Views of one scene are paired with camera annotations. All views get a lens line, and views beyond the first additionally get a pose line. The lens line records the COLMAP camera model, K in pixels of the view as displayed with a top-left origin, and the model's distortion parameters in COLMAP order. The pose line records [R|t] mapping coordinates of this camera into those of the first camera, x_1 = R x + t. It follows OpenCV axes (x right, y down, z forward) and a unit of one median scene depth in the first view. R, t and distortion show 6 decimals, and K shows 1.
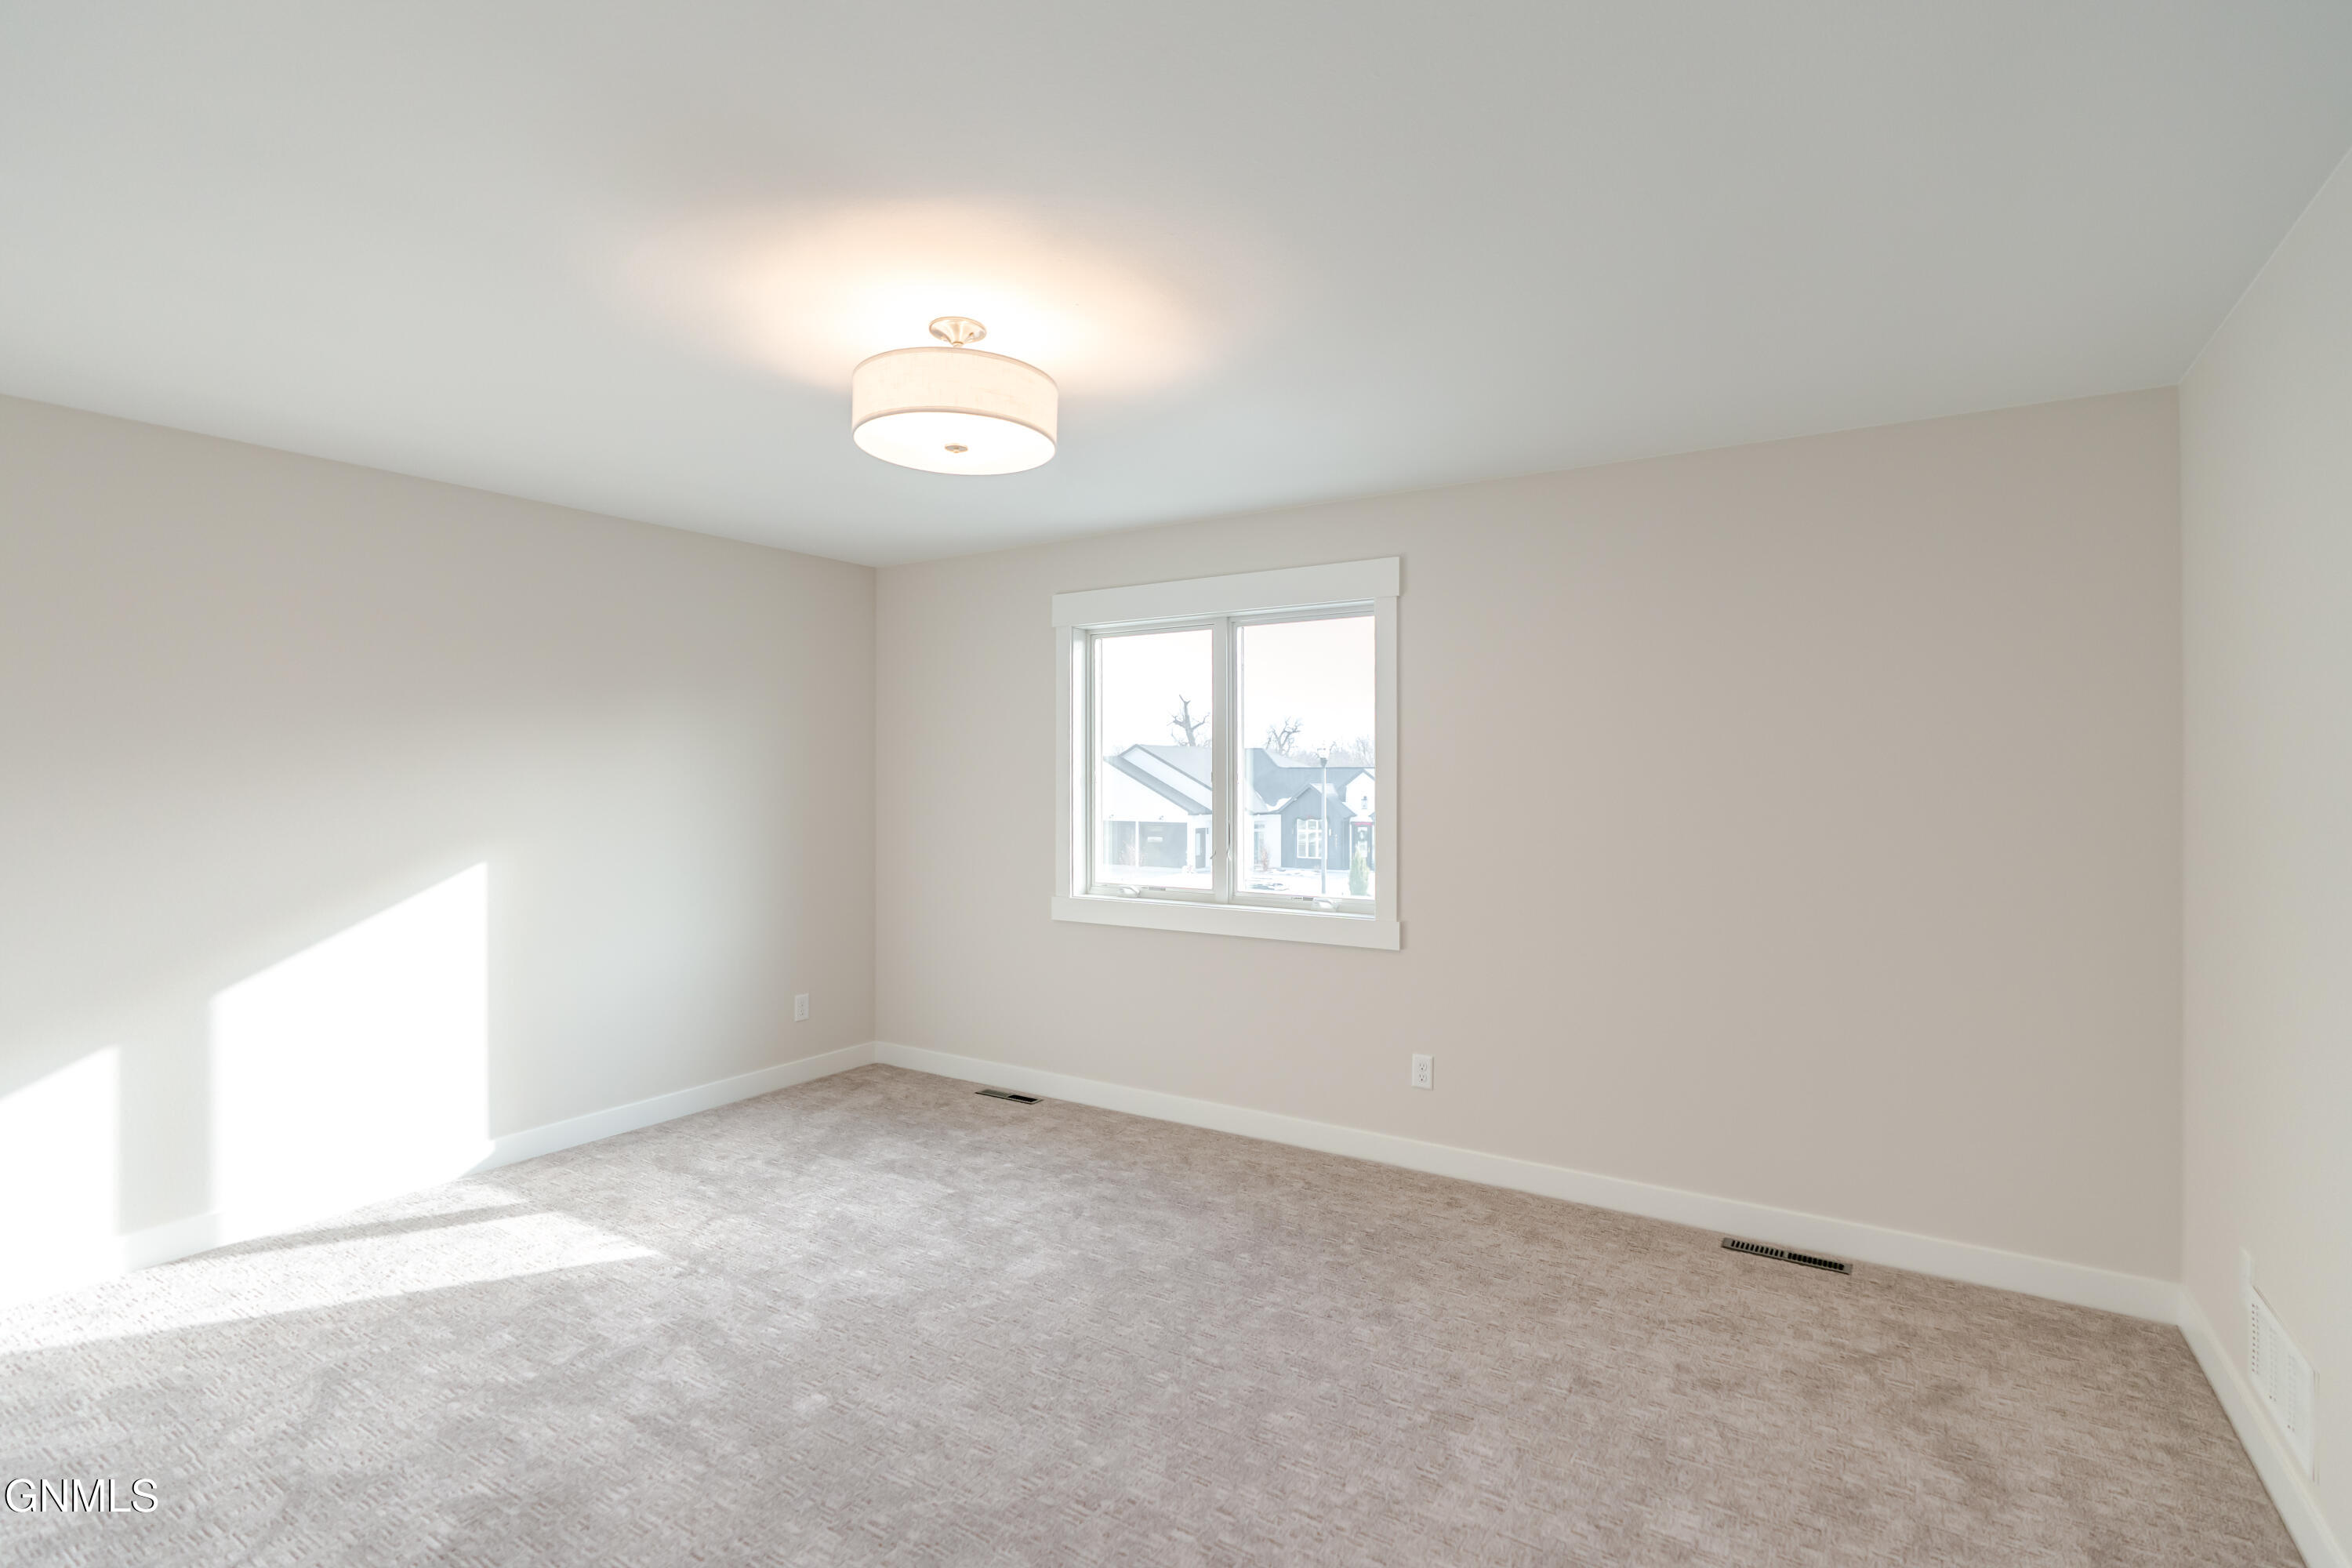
lens RADIAL K [[1108.1, 0, 1165.9], [0, 1108.1, 763.8], [0, 0, 1]] dist [-0.009011, 0.001242]
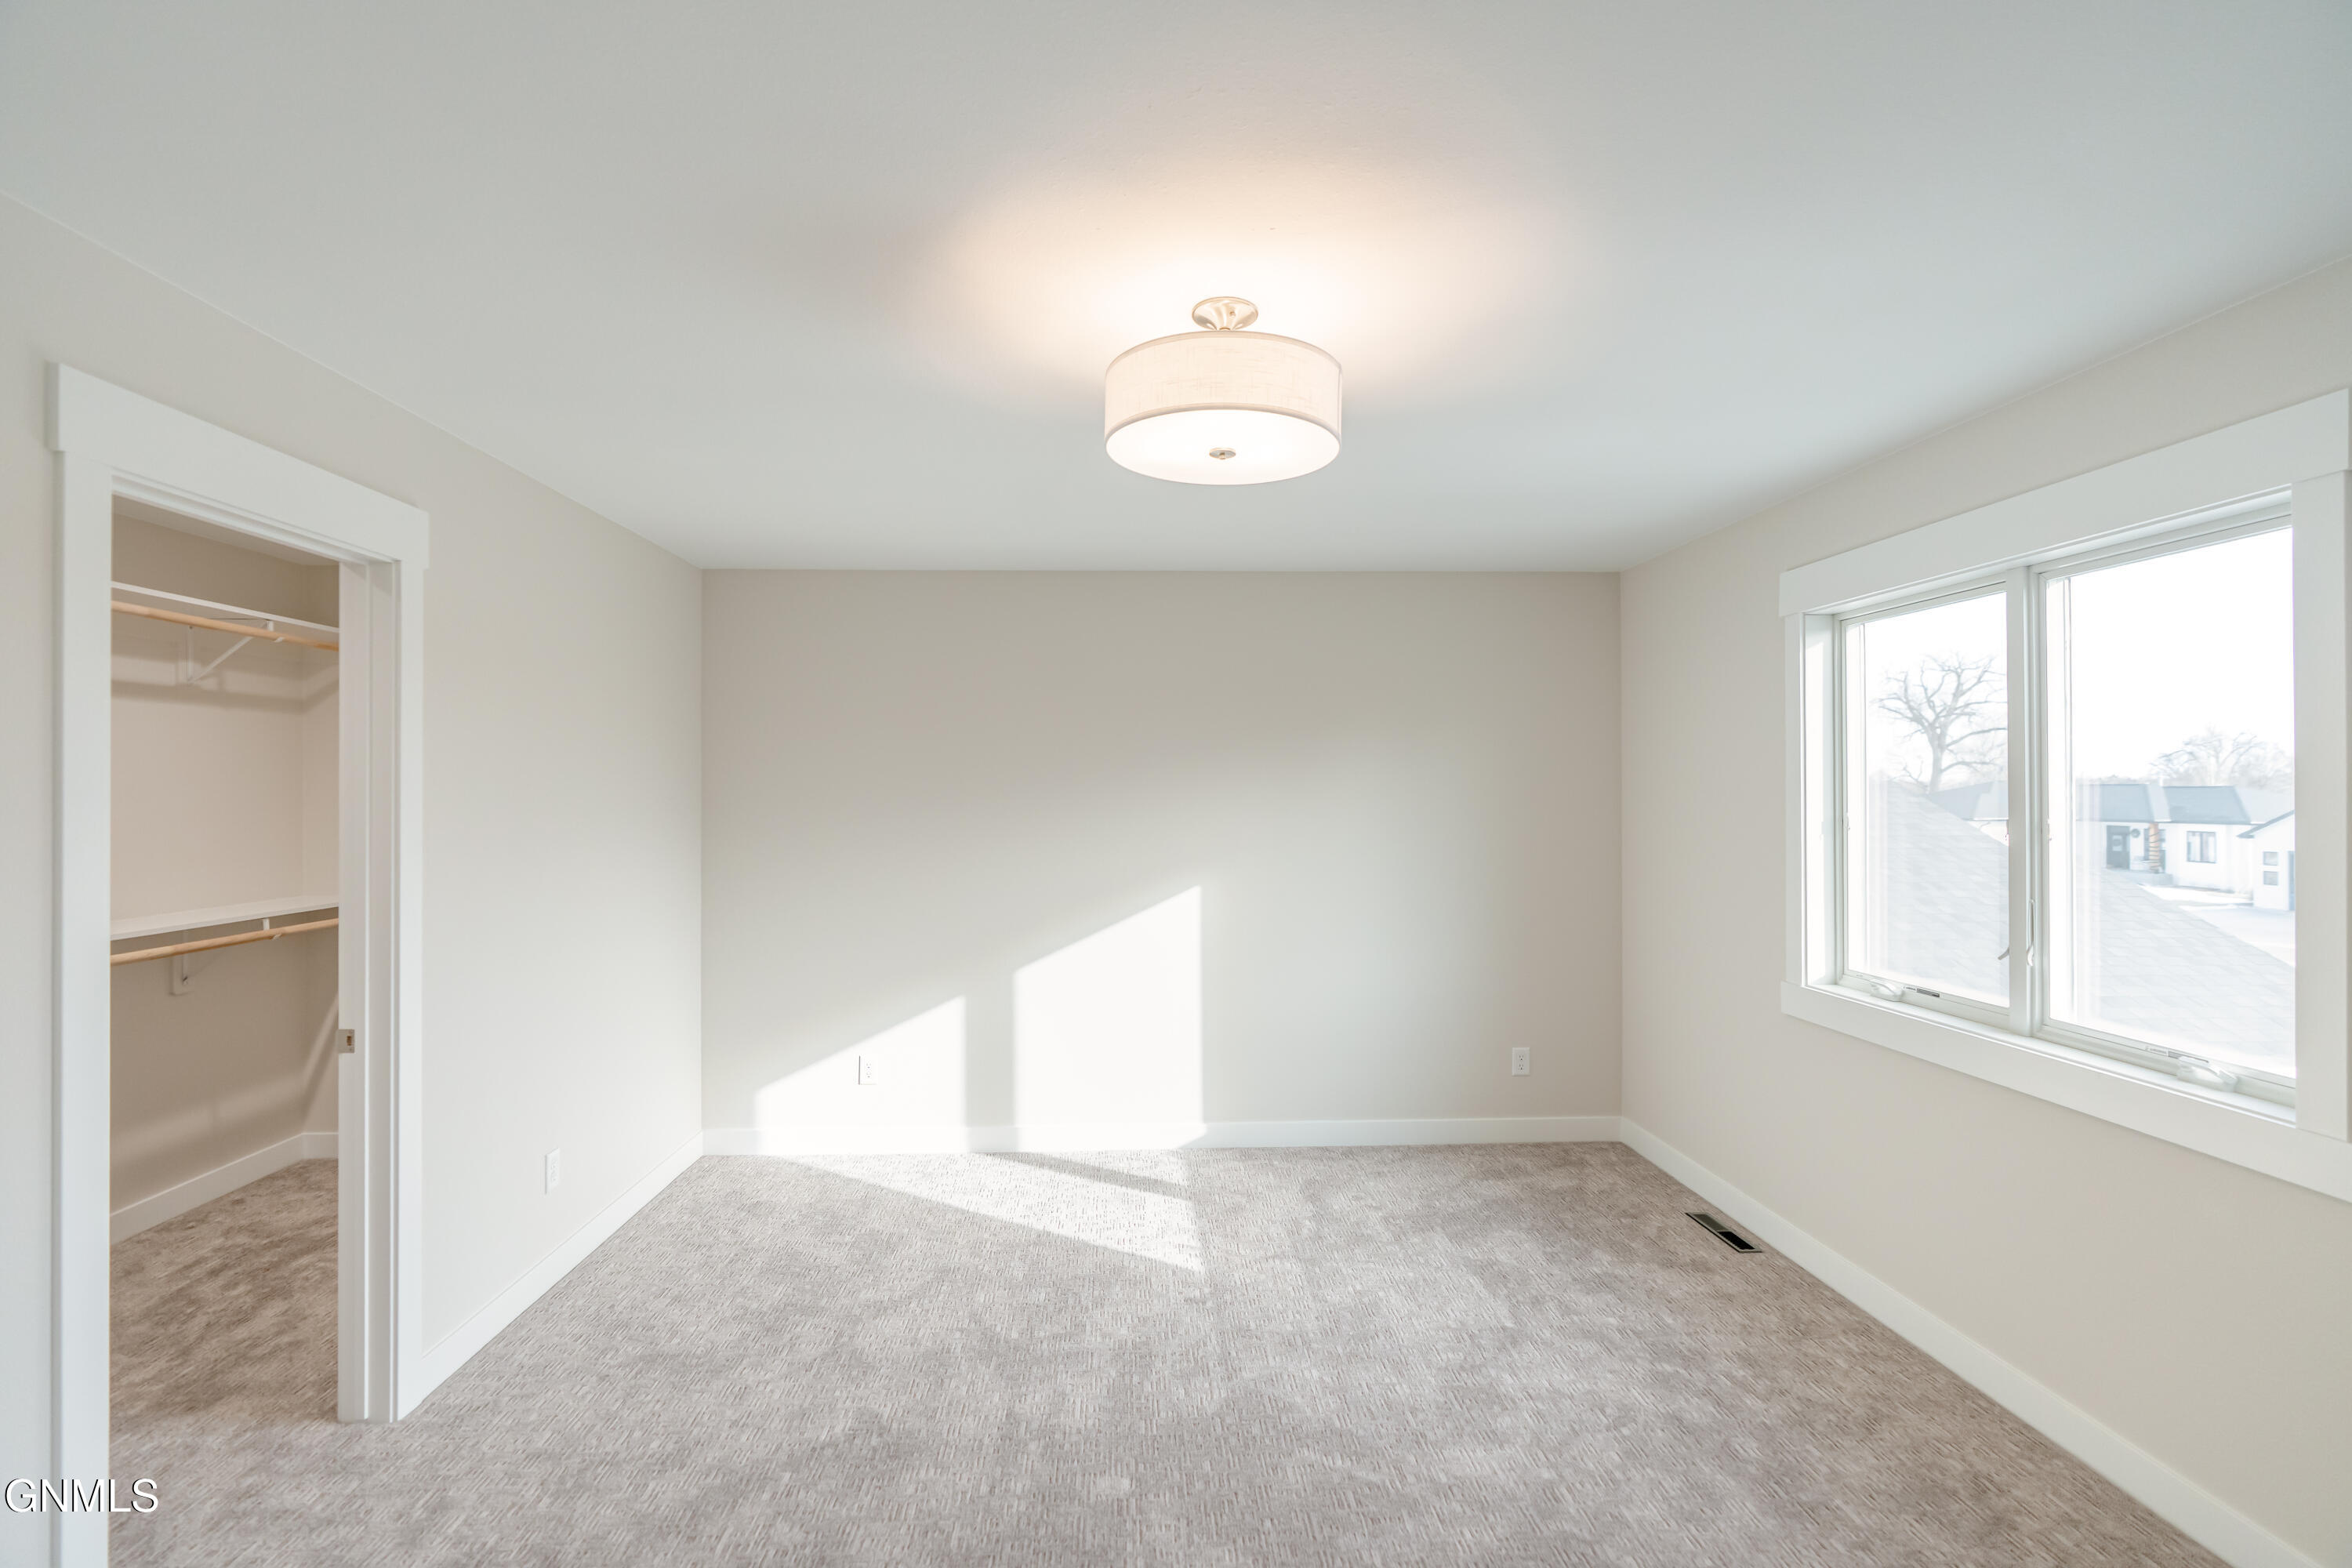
lens RADIAL K [[1056.5, 0, 1176.0], [0, 1056.5, 784.0], [0, 0, 1]] dist [-0.023447, 0.009575]
pose [[0.581927, -0.005935, -0.813220, 0.325148], [0.010236, 0.999948, 0.000028, -0.023548], [0.813177, -0.008340, 0.581957, 0.367461]]
